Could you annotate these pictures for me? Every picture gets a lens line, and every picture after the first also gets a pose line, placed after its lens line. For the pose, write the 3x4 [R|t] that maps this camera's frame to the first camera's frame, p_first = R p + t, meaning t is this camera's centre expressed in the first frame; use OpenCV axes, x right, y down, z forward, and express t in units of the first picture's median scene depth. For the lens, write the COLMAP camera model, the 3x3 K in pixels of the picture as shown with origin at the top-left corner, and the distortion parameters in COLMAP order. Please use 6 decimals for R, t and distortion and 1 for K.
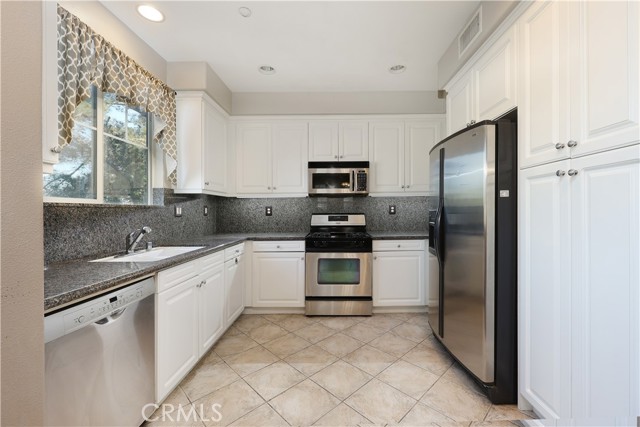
lens RADIAL K [[259.1, 0, 323.2], [0, 259.1, 211.5], [0, 0, 1]] dist [0.000735, 0.000156]
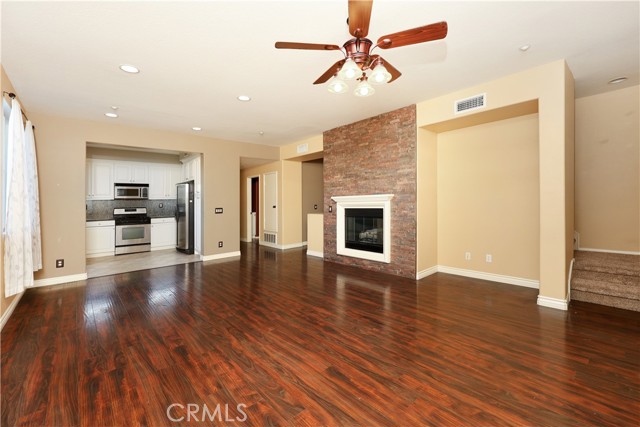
lens RADIAL K [[271.2, 0, 316.9], [0, 271.2, 202.6], [0, 0, 1]] dist [-0.000349, -0.000010]
pose [[0.723497, -0.002830, 0.690322, -0.406213], [0.012839, 0.999874, -0.009358, 0.006475], [-0.690209, 0.015634, 0.723442, -1.784769]]
